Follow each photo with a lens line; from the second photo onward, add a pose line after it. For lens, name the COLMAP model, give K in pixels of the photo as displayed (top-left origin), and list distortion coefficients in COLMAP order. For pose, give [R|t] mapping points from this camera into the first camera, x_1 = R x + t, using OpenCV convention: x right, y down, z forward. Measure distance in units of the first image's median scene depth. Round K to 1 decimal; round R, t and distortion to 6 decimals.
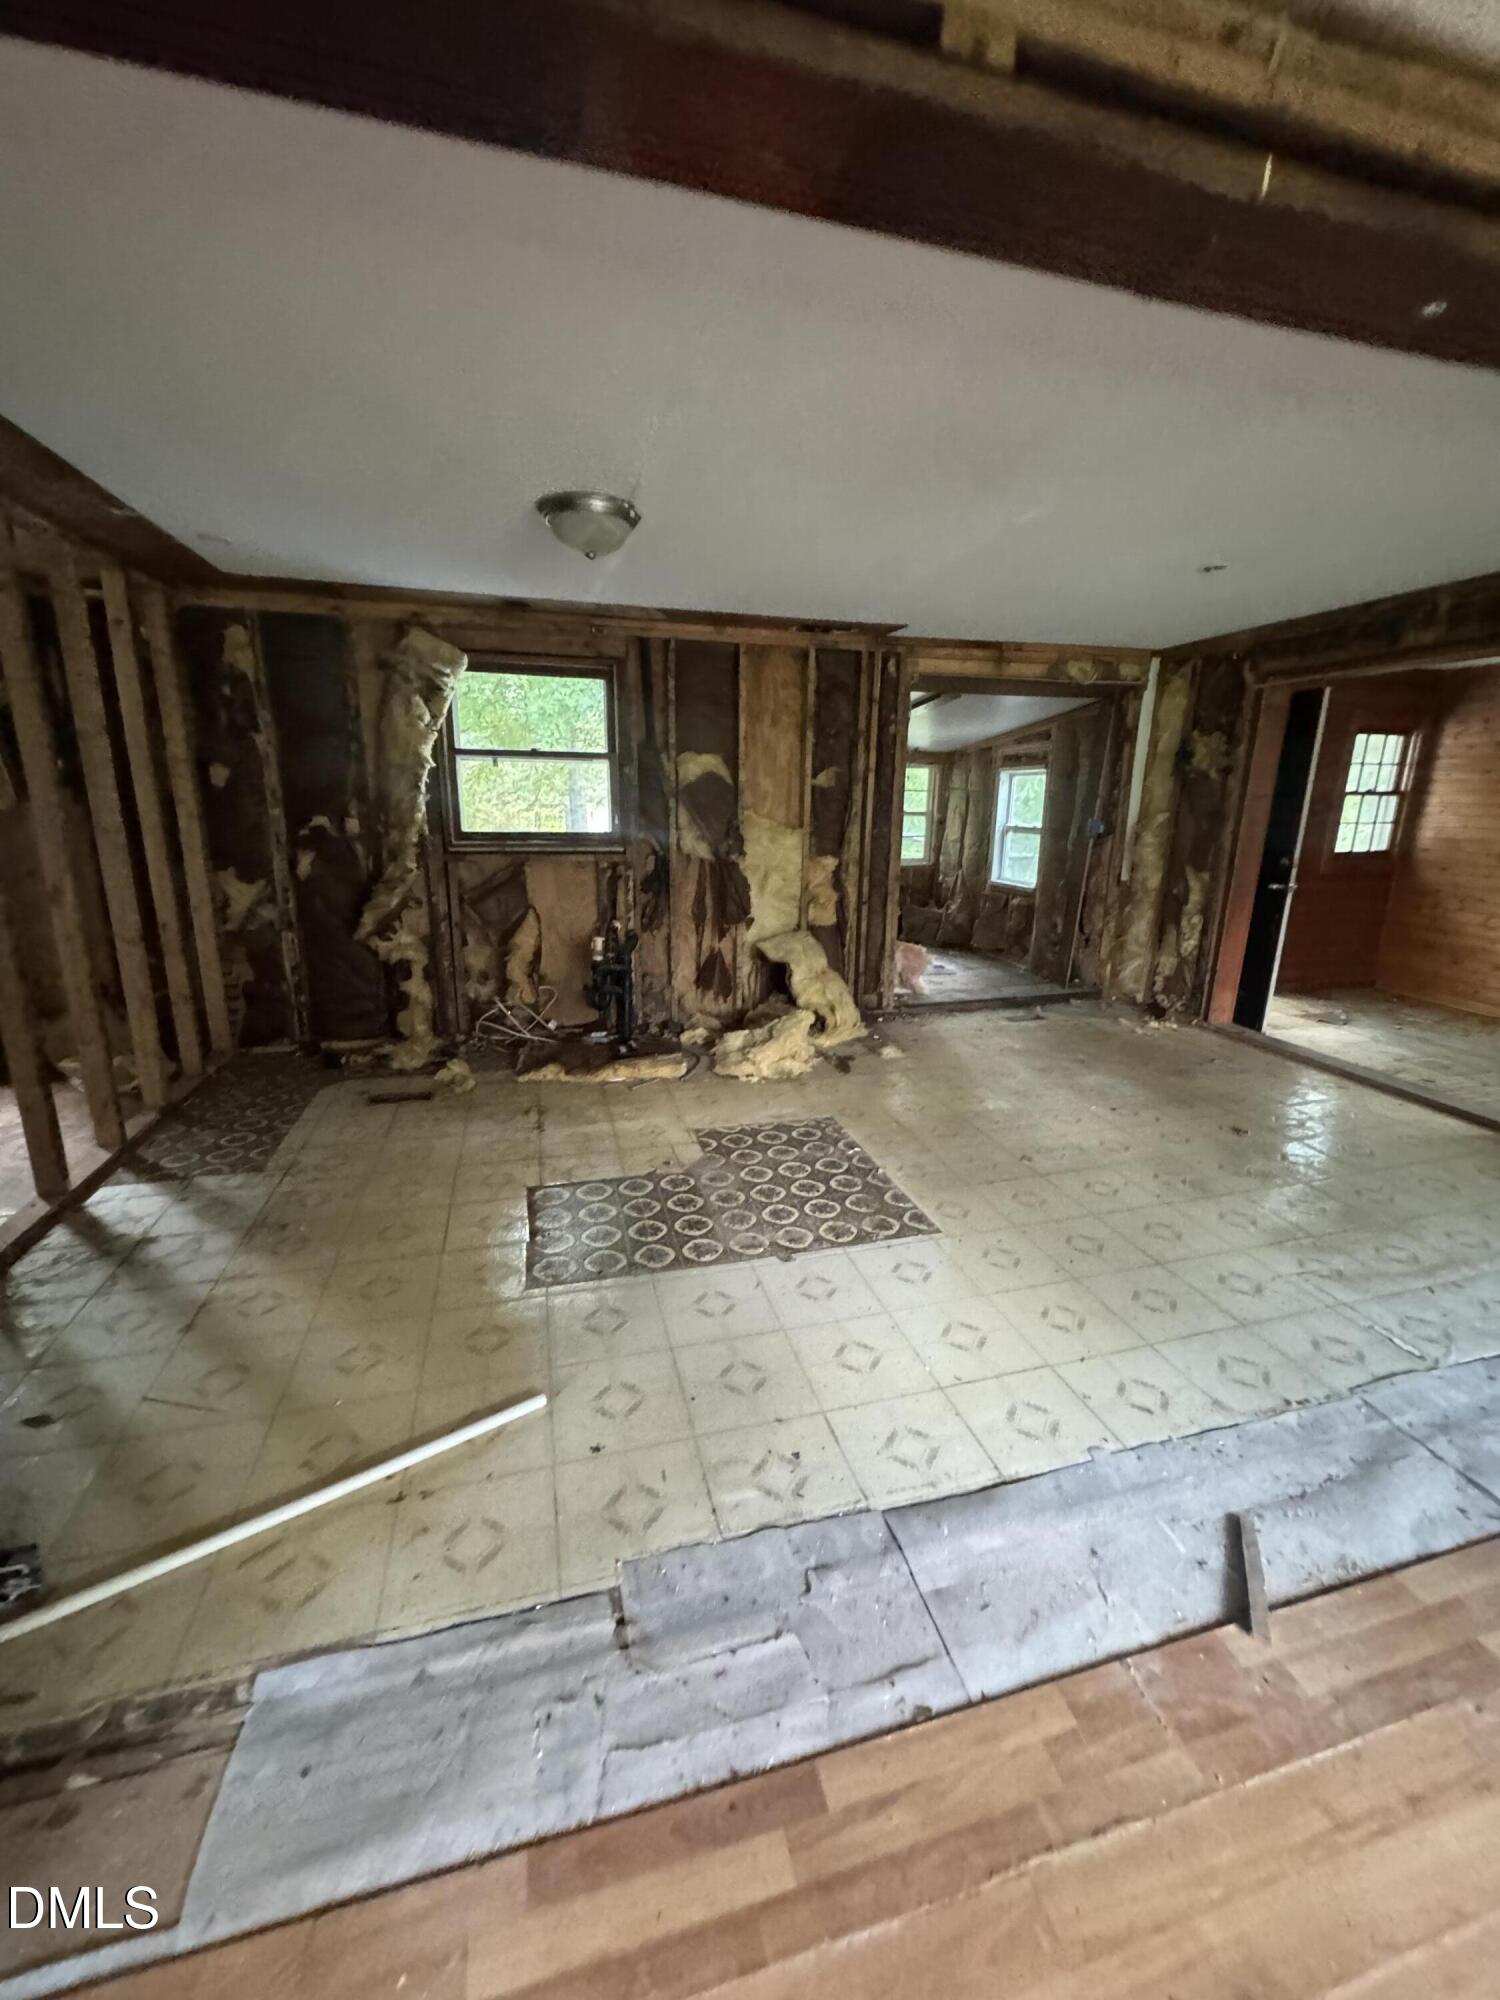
lens RADIAL K [[800.2, 0, 753.6], [0, 800.2, 998.9], [0, 0, 1]] dist [-0.000191, 0.000398]
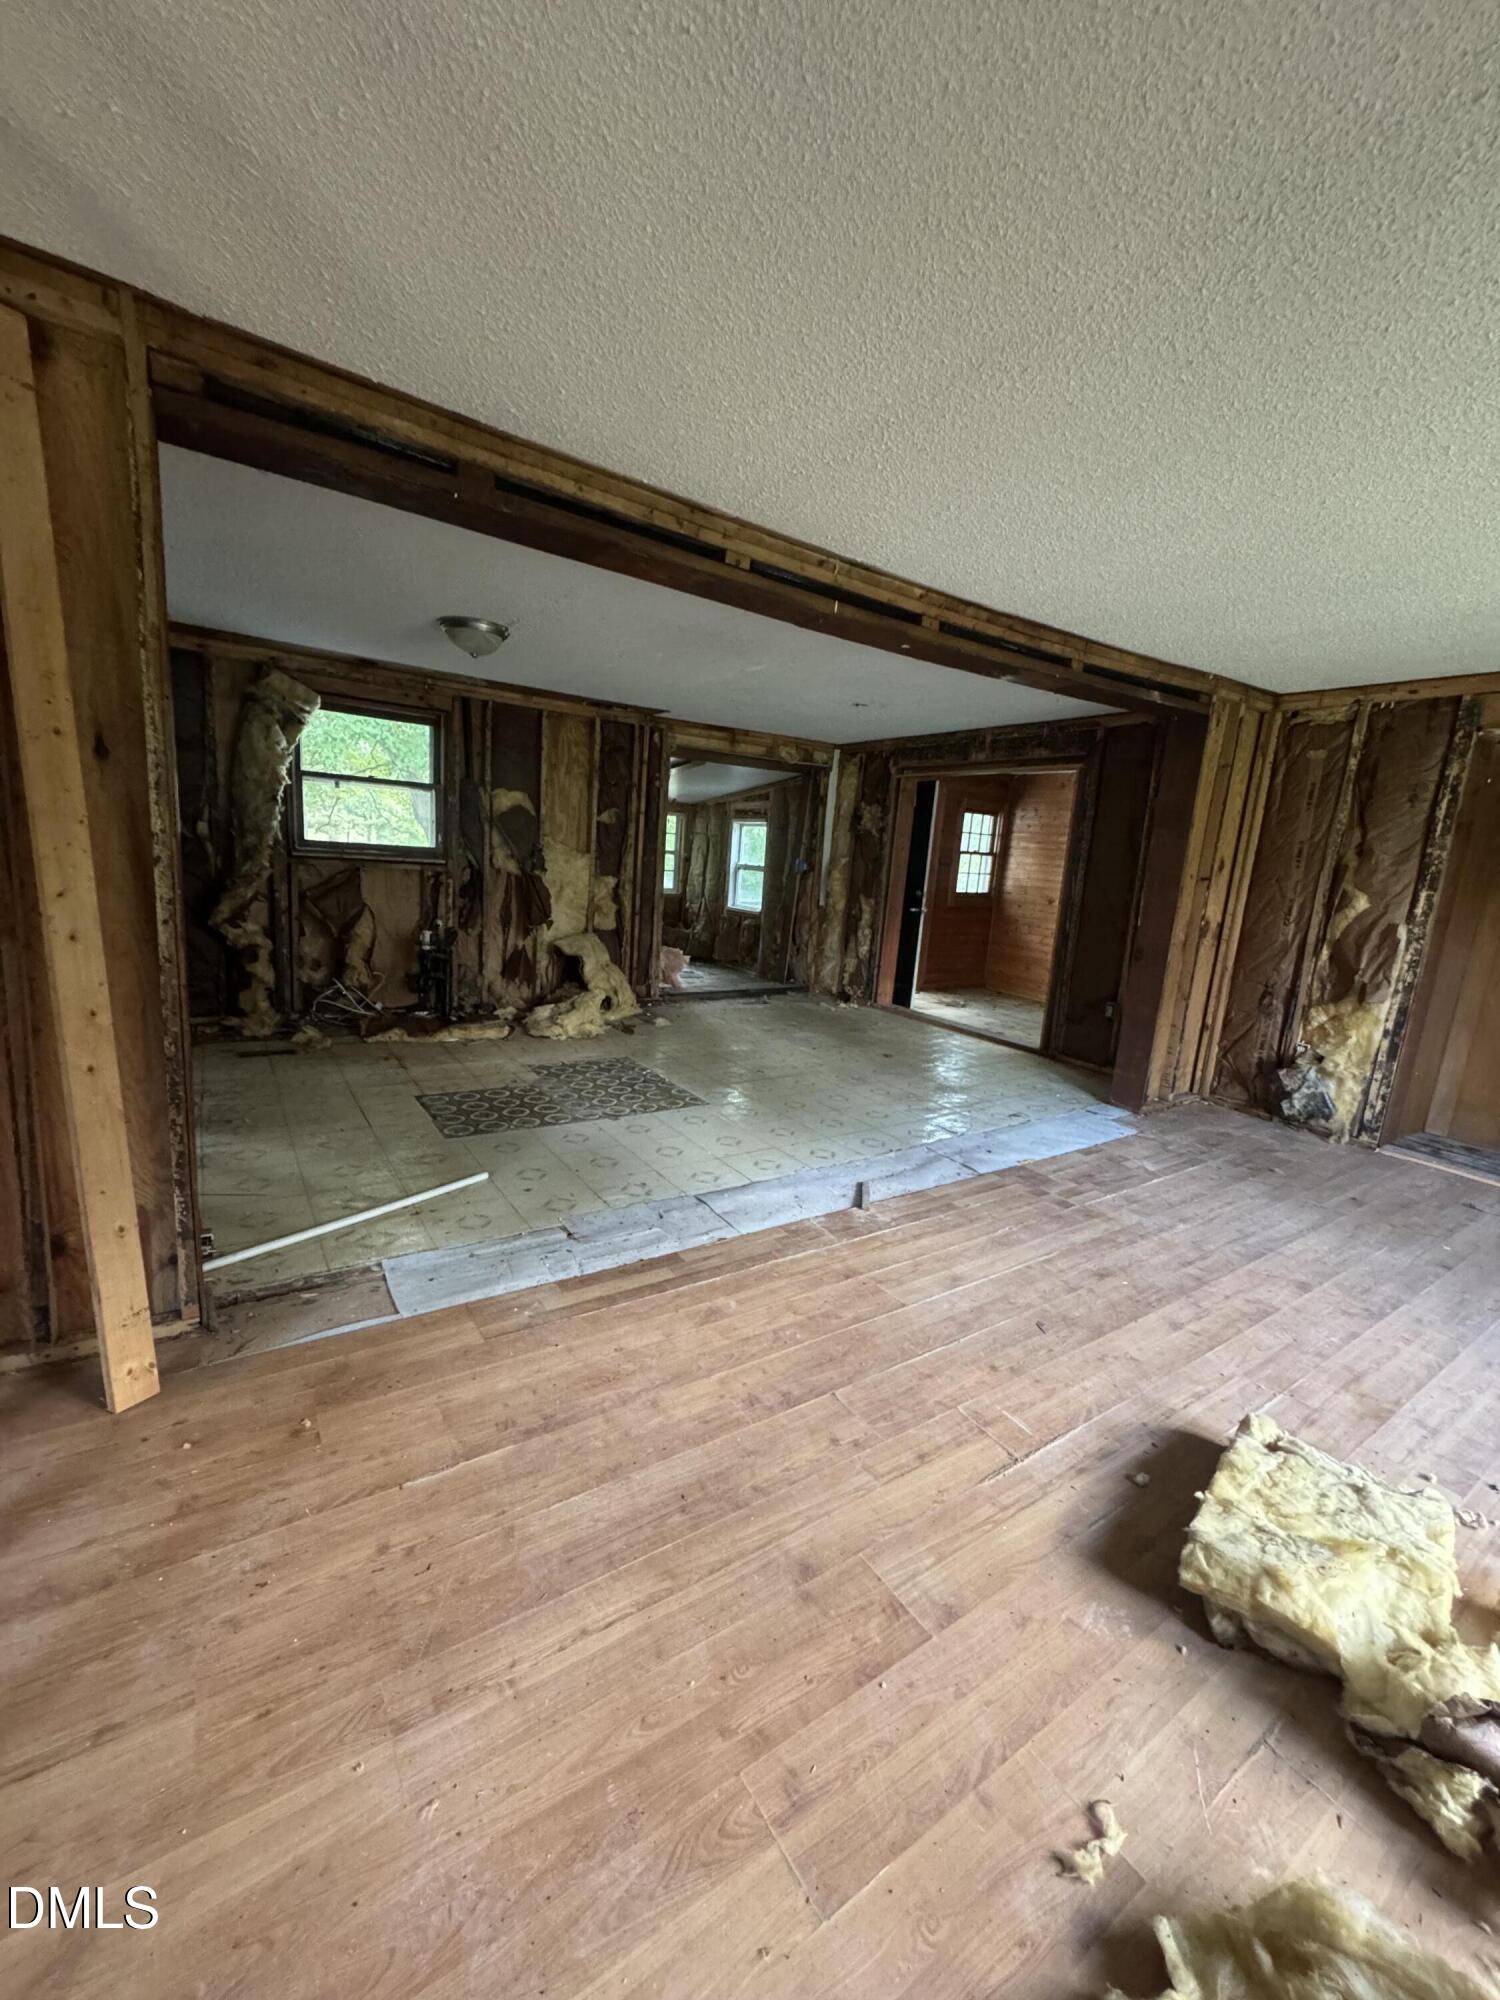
lens RADIAL K [[800.2, 0, 753.6], [0, 800.2, 998.9], [0, 0, 1]] dist [-0.000191, 0.000398]
pose [[0.946510, -0.003923, 0.322651, -0.111219], [0.021514, 0.998468, -0.050972, 0.096749], [-0.321957, 0.055187, 0.945144, -0.305785]]
